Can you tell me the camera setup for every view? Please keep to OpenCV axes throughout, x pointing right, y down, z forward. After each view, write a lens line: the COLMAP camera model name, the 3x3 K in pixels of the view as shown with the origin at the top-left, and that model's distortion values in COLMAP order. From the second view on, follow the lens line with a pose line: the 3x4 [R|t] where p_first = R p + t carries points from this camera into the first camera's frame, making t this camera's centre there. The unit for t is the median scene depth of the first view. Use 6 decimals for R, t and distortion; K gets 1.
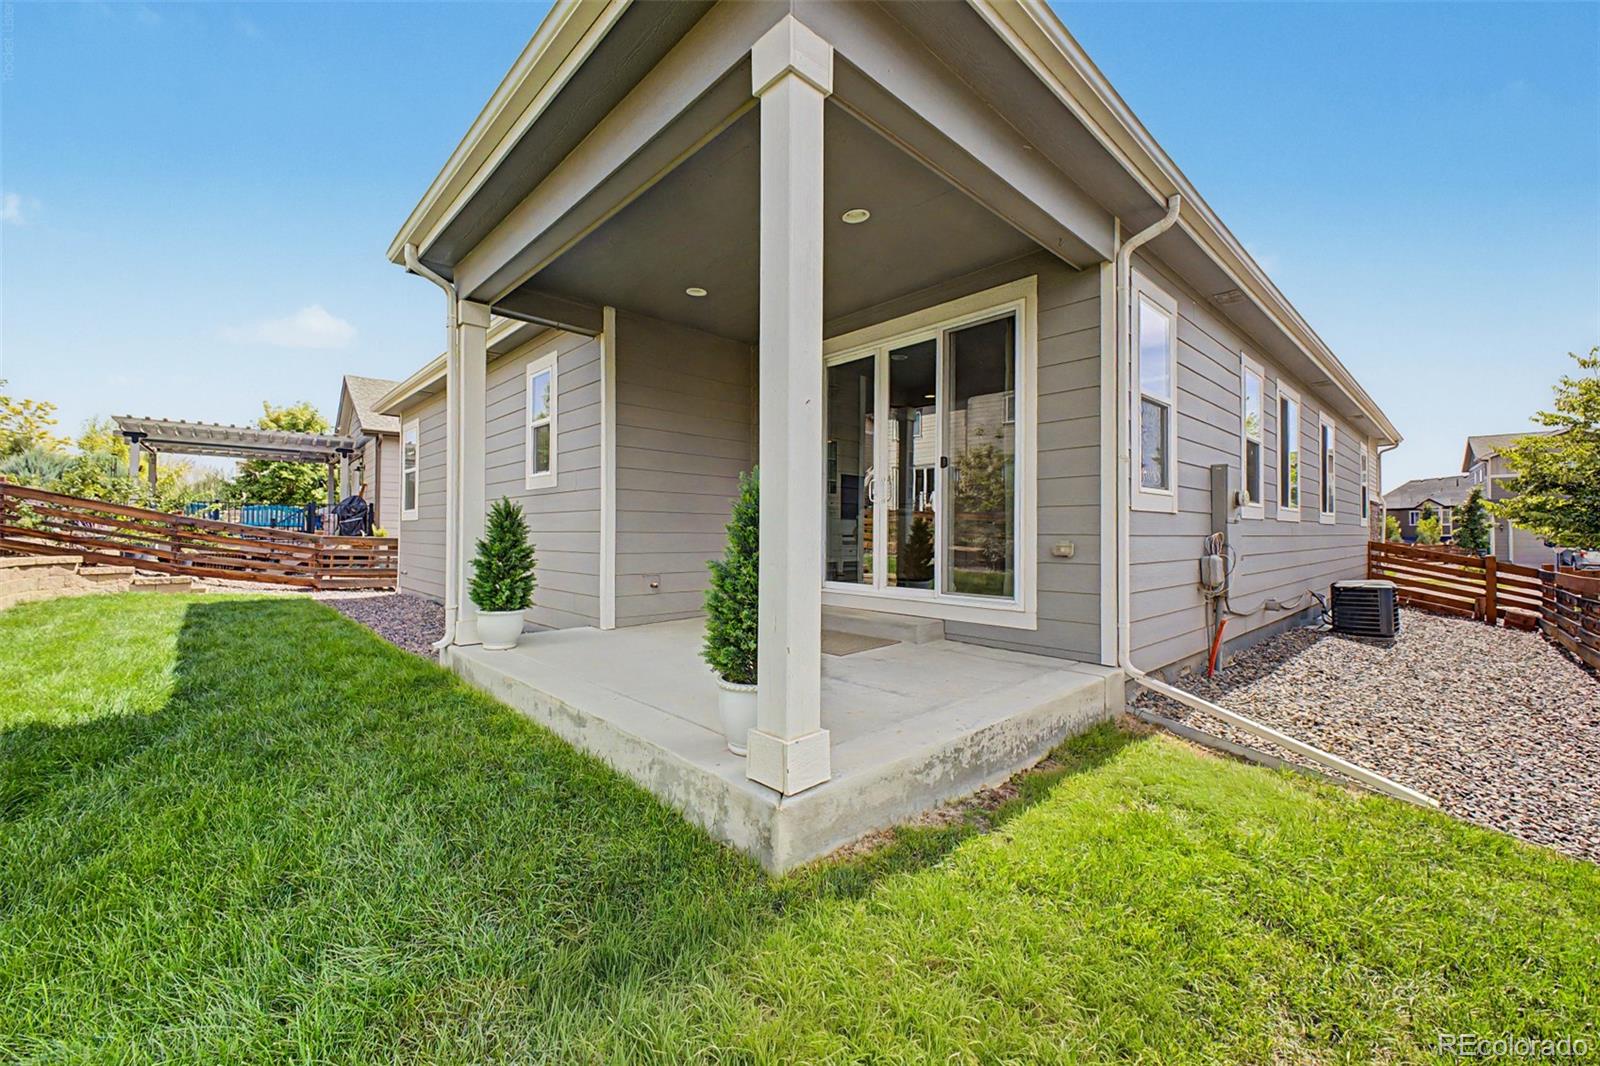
lens RADIAL K [[630.1, 0, 801.9], [0, 630.1, 529.9], [0, 0, 1]] dist [0.013051, -0.003258]
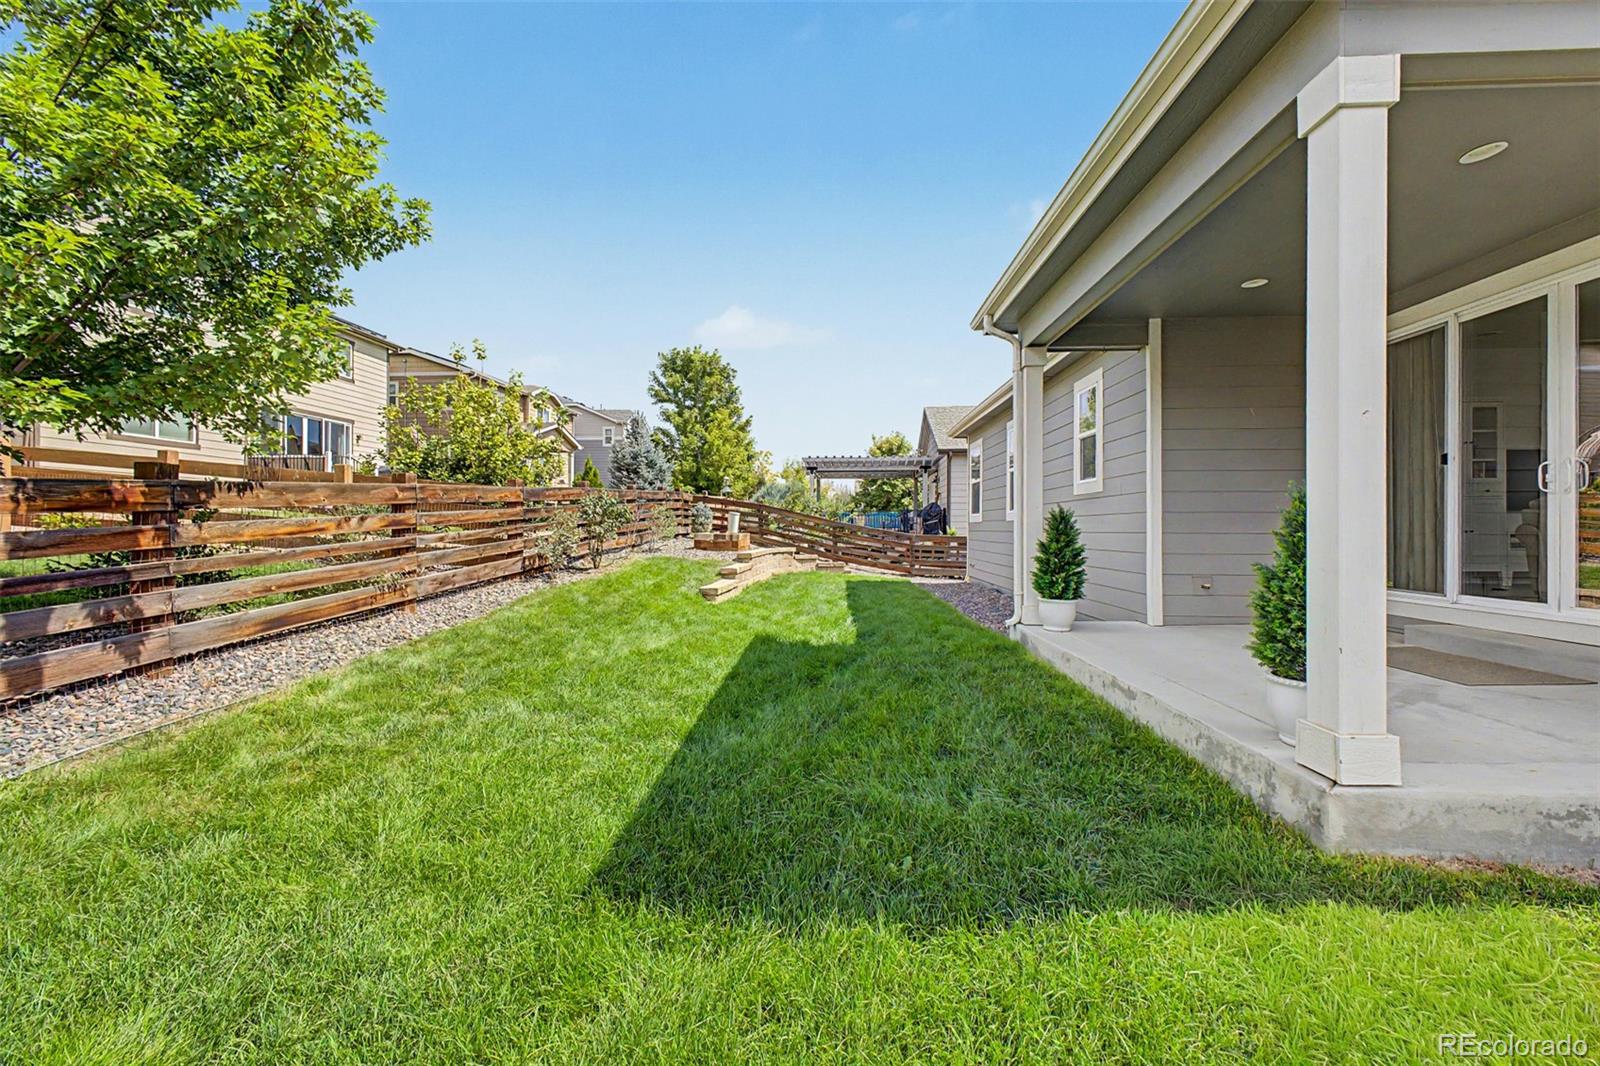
lens RADIAL K [[630.1, 0, 797.5], [0, 630.1, 528.7], [0, 0, 1]] dist [0.013051, -0.003258]
pose [[0.687088, -0.007471, -0.726536, 0.073182], [0.009791, 0.999952, -0.001023, -0.013354], [0.726508, -0.006410, 0.687128, -0.232058]]
